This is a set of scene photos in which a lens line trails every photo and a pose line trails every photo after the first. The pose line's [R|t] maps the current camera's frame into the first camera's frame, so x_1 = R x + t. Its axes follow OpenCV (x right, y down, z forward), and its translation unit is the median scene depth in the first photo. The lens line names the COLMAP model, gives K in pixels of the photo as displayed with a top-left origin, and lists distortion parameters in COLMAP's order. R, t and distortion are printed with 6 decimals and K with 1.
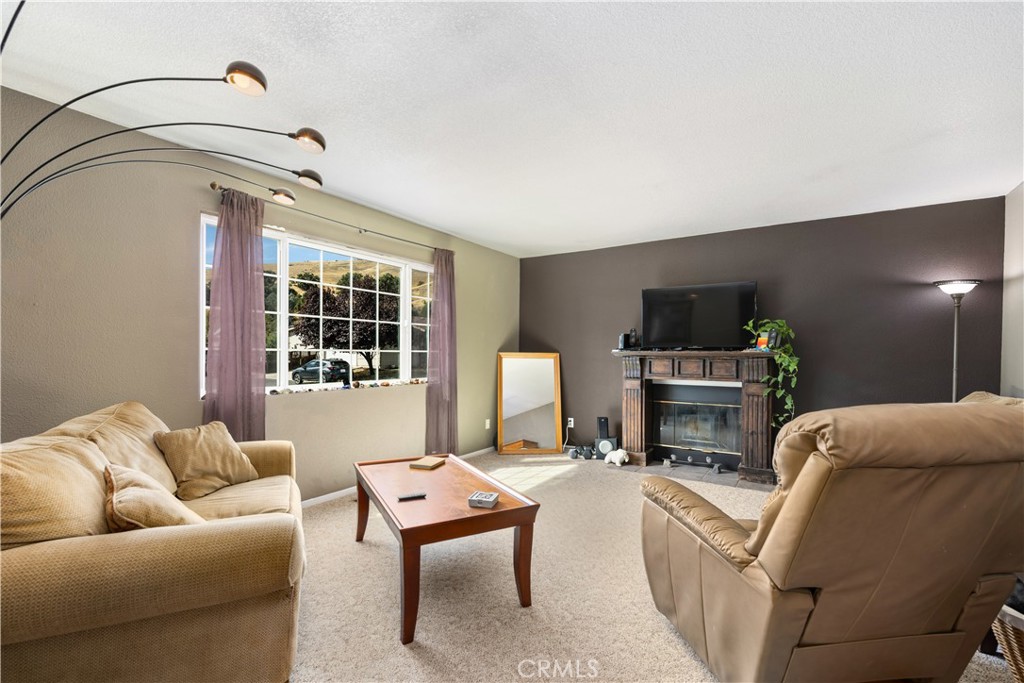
lens RADIAL K [[443.6, 0, 510.7], [0, 443.6, 356.9], [0, 0, 1]] dist [0.001236, 0.000546]
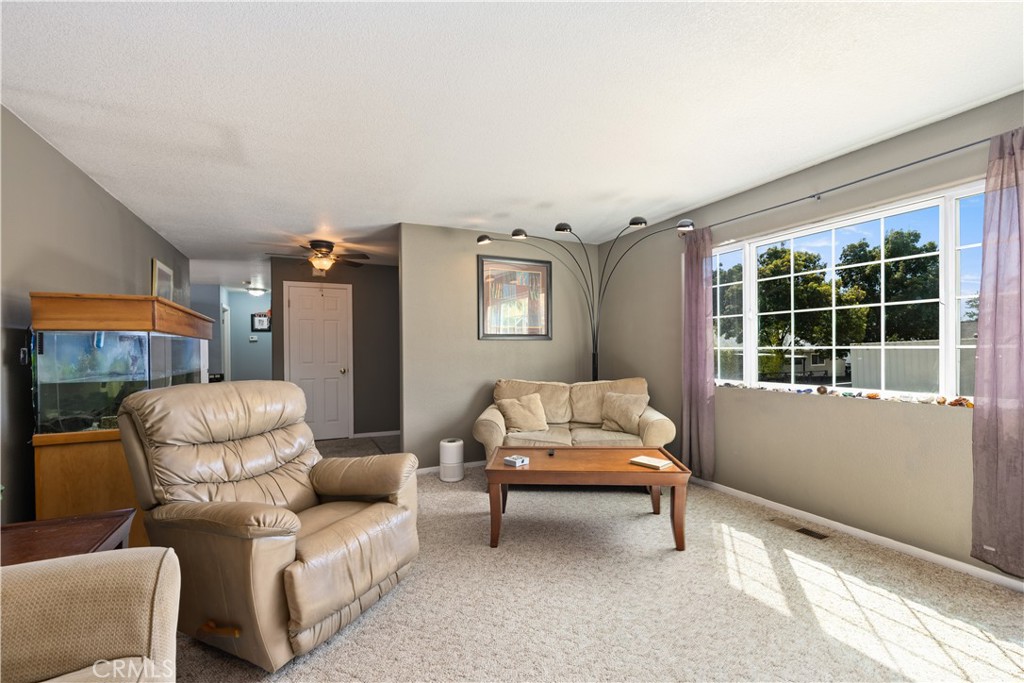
lens RADIAL K [[443.6, 0, 514.1], [0, 443.6, 350.0], [0, 0, 1]] dist [0.001236, 0.000546]
pose [[-0.510598, -0.001129, -0.859819, 0.574151], [-0.003011, 0.999995, 0.000475, -0.008118], [0.859814, 0.002831, -0.510599, 0.862505]]
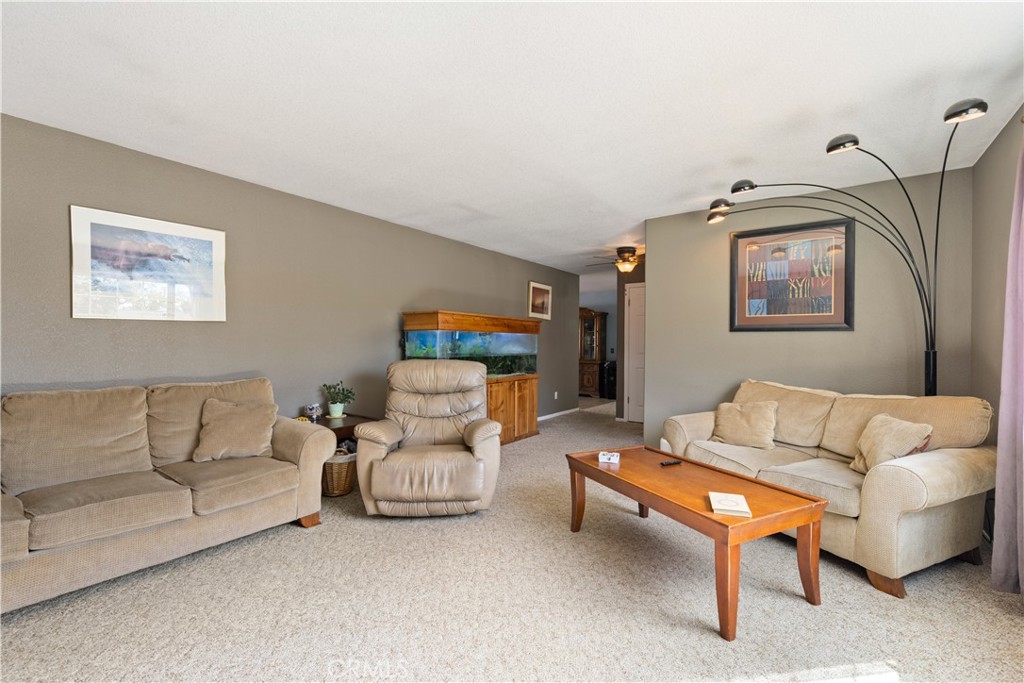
lens RADIAL K [[443.6, 0, 520.9], [0, 443.6, 341.9], [0, 0, 1]] dist [0.001236, 0.000546]
pose [[-0.999381, -0.012183, 0.033003, 0.087963], [-0.011984, 0.999909, 0.006200, -0.011945], [-0.033076, 0.005801, -0.999436, 1.187272]]
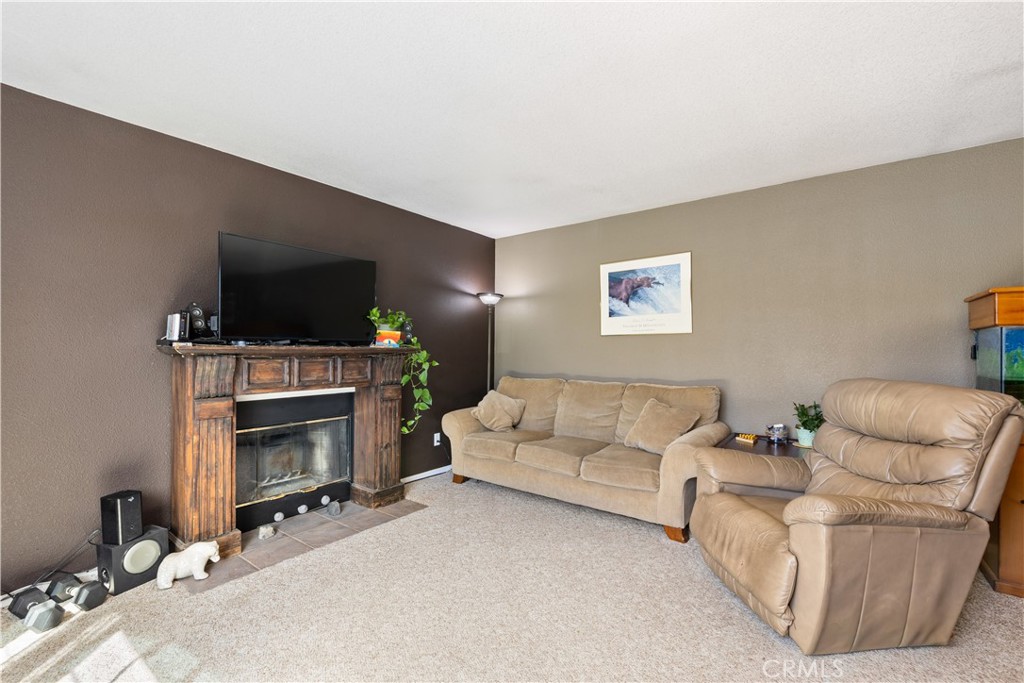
lens RADIAL K [[443.6, 0, 511.4], [0, 443.6, 348.6], [0, 0, 1]] dist [0.001236, 0.000546]
pose [[0.065410, -0.001933, 0.997857, -0.256737], [0.006175, 0.999980, 0.001532, -0.009140], [-0.997839, 0.006062, 0.065420, 0.705850]]
